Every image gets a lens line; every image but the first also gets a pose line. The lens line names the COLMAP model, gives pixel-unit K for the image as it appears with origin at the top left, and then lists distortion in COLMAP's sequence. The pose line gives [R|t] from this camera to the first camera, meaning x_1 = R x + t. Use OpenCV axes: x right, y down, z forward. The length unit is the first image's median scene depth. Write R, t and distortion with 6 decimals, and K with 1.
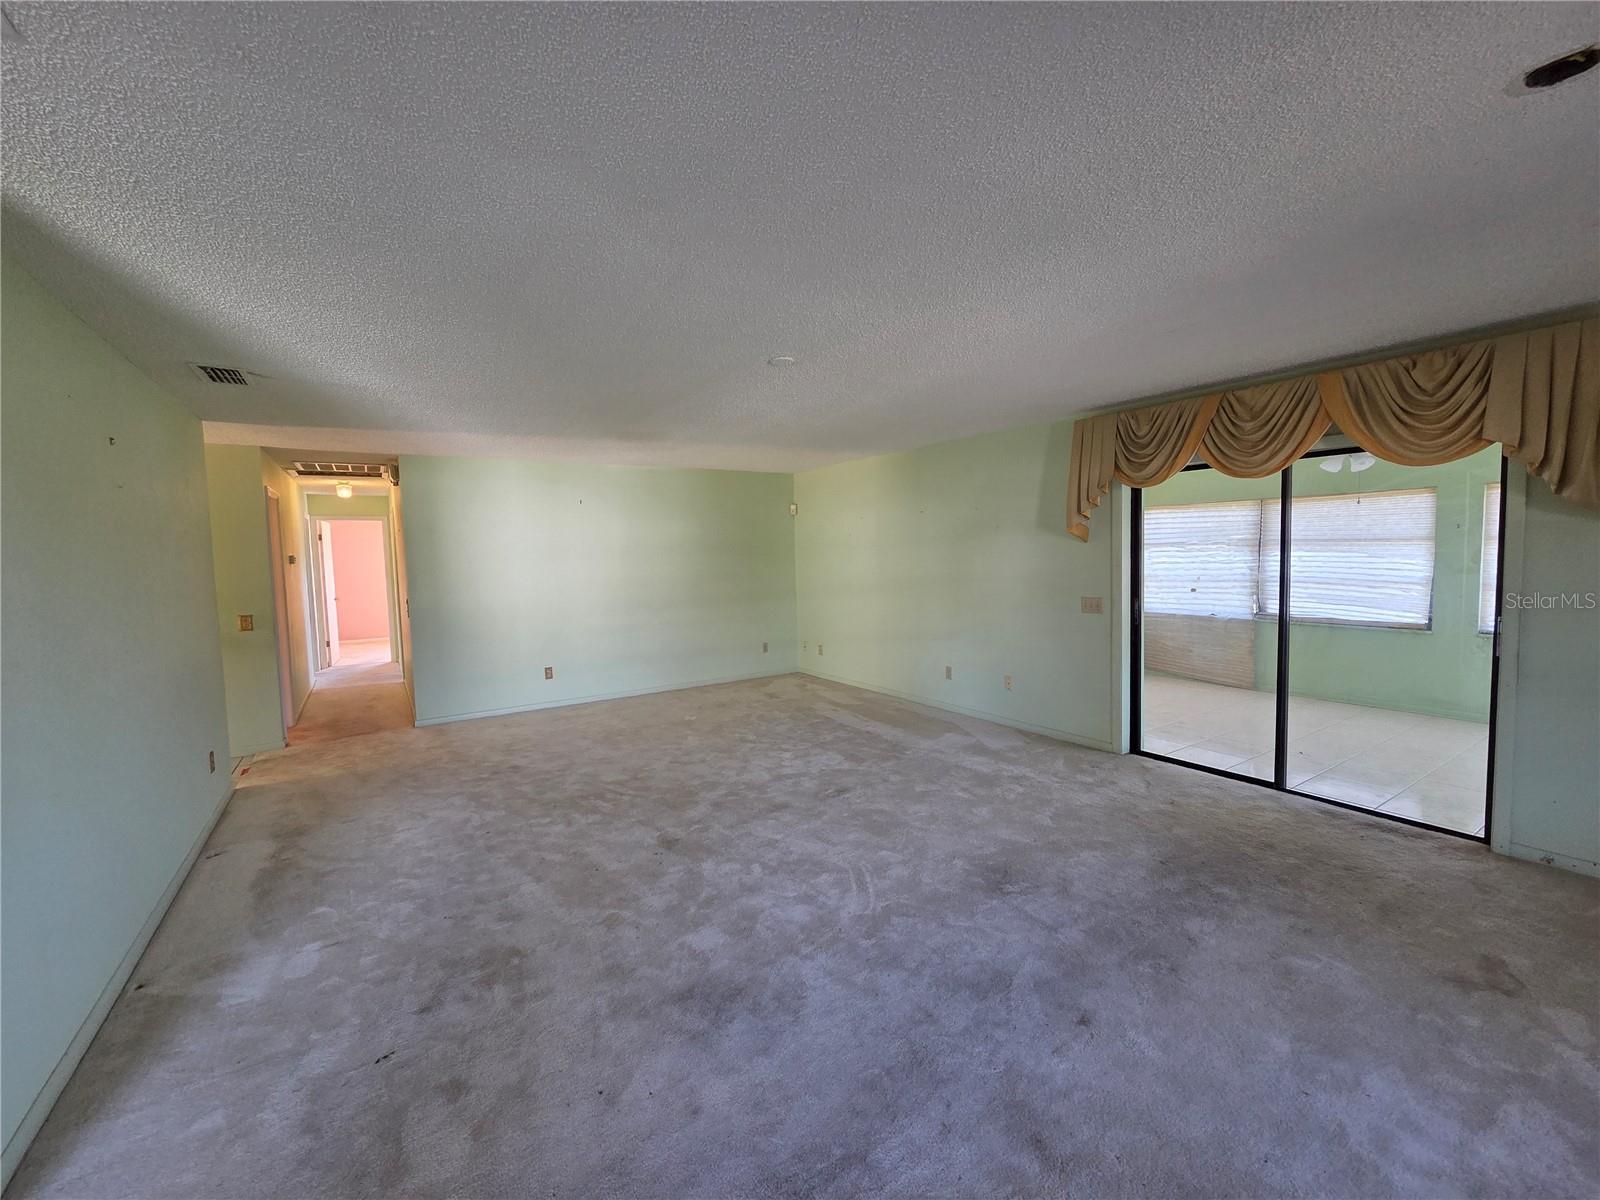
lens RADIAL K [[653.9, 0, 795.8], [0, 653.9, 593.1], [0, 0, 1]] dist [0.000583, -0.000019]
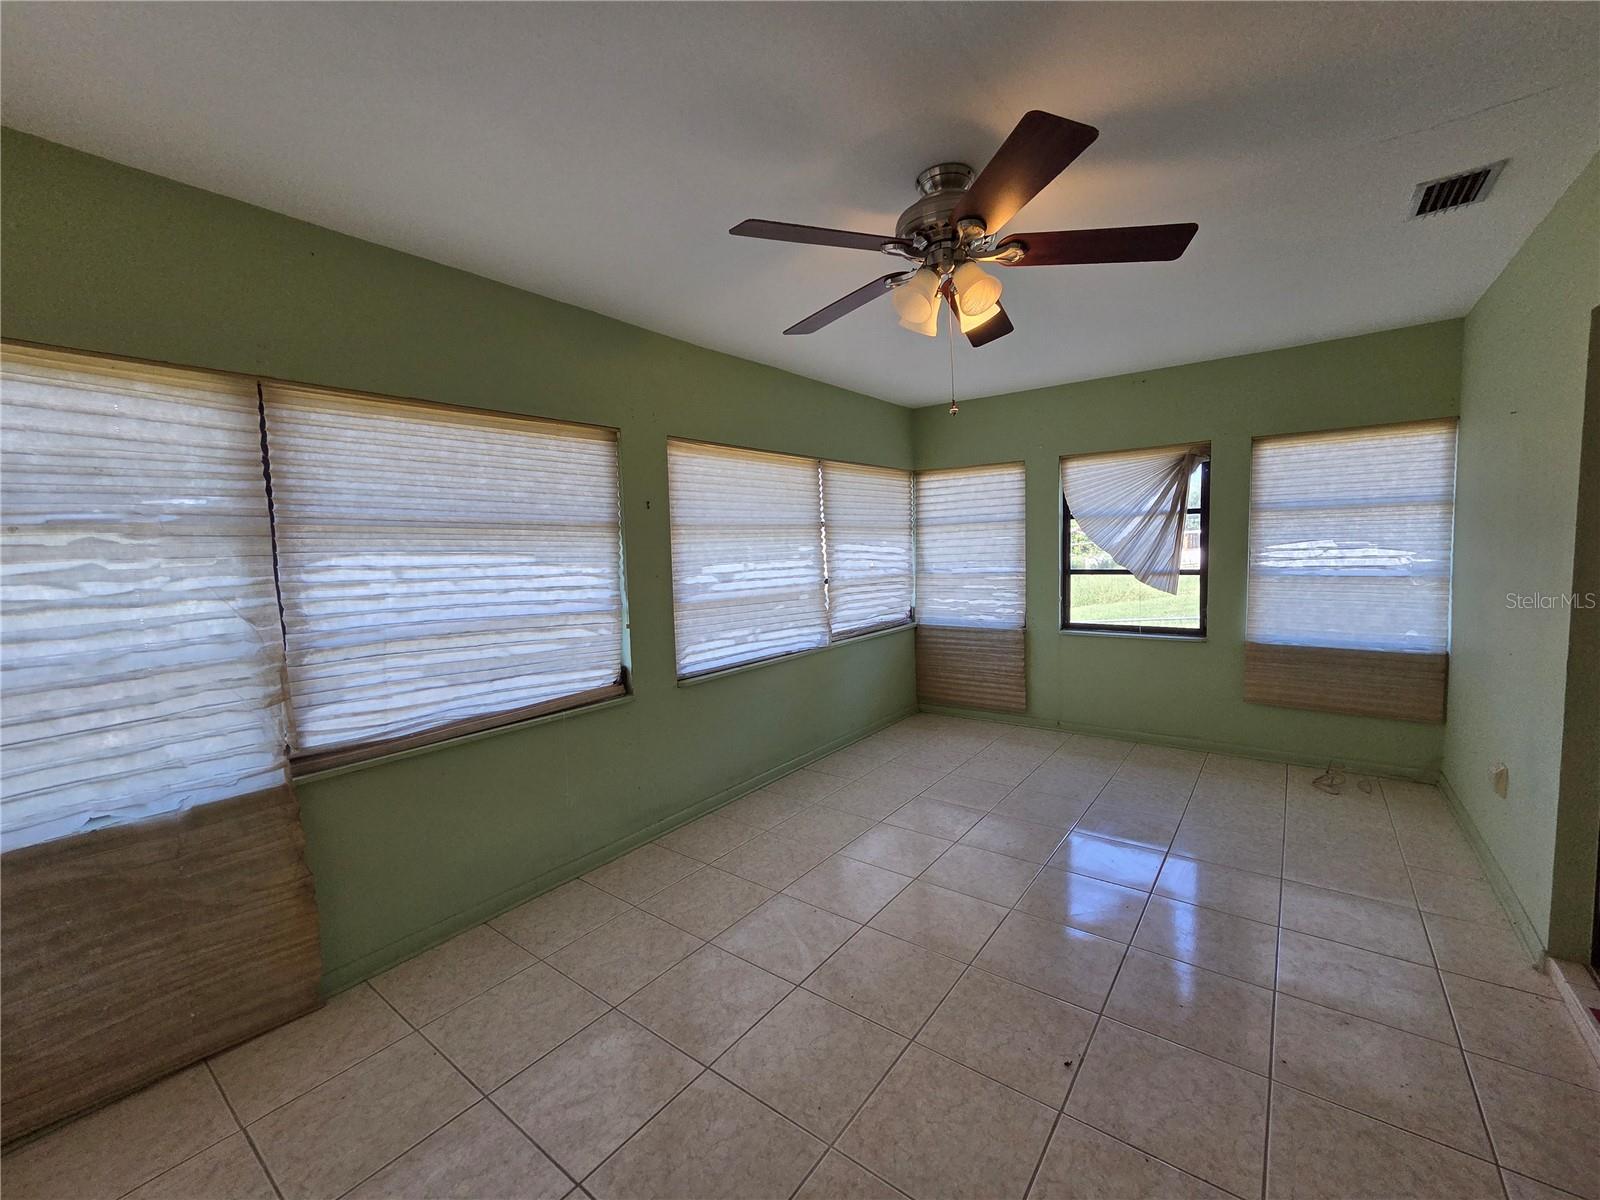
lens RADIAL K [[653.9, 0, 795.8], [0, 653.9, 593.1], [0, 0, 1]] dist [0.000583, -0.000019]
pose [[-0.332455, -0.051784, 0.941696, 0.349859], [0.086152, 0.992649, 0.085001, -0.051863], [-0.939176, 0.109389, -0.325550, 0.876993]]
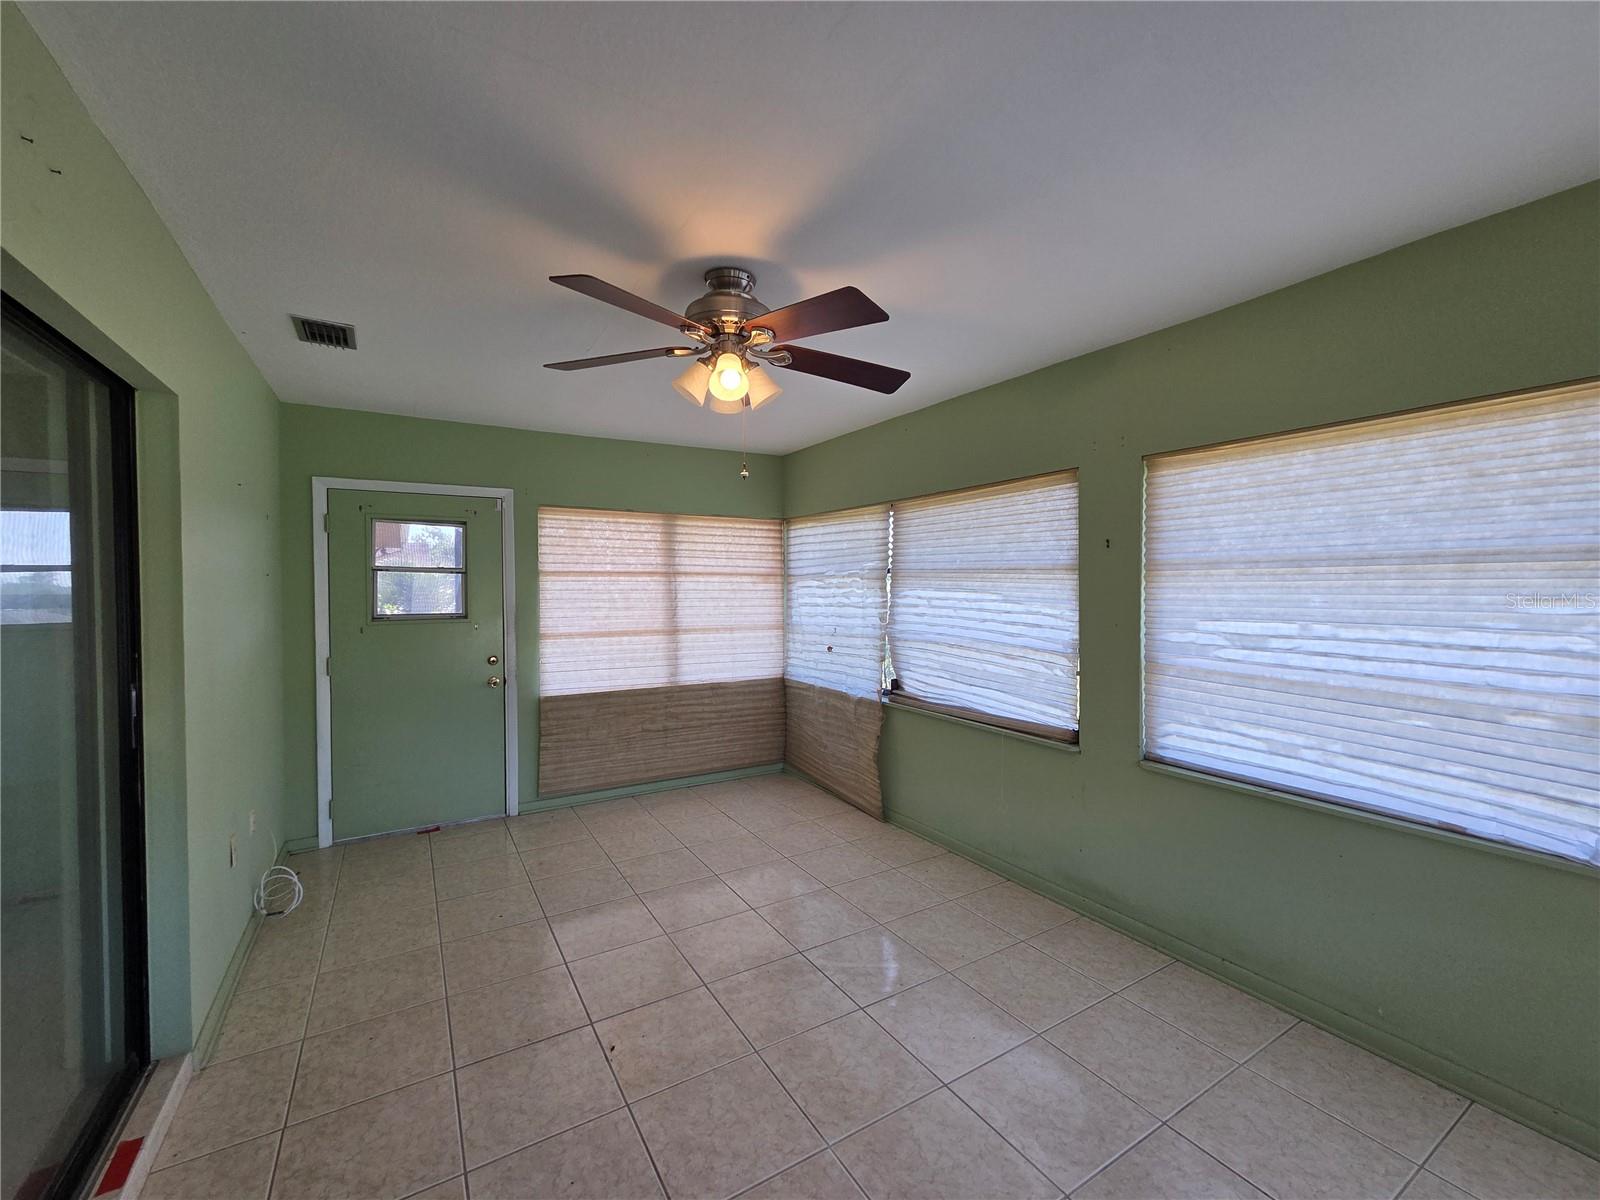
lens RADIAL K [[653.9, 0, 795.8], [0, 653.9, 593.1], [0, 0, 1]] dist [0.000583, -0.000019]
pose [[0.999378, 0.012458, -0.032996, 0.643872], [-0.014057, 0.998716, -0.048674, -0.029480], [0.032347, 0.049108, 0.998270, 0.398871]]
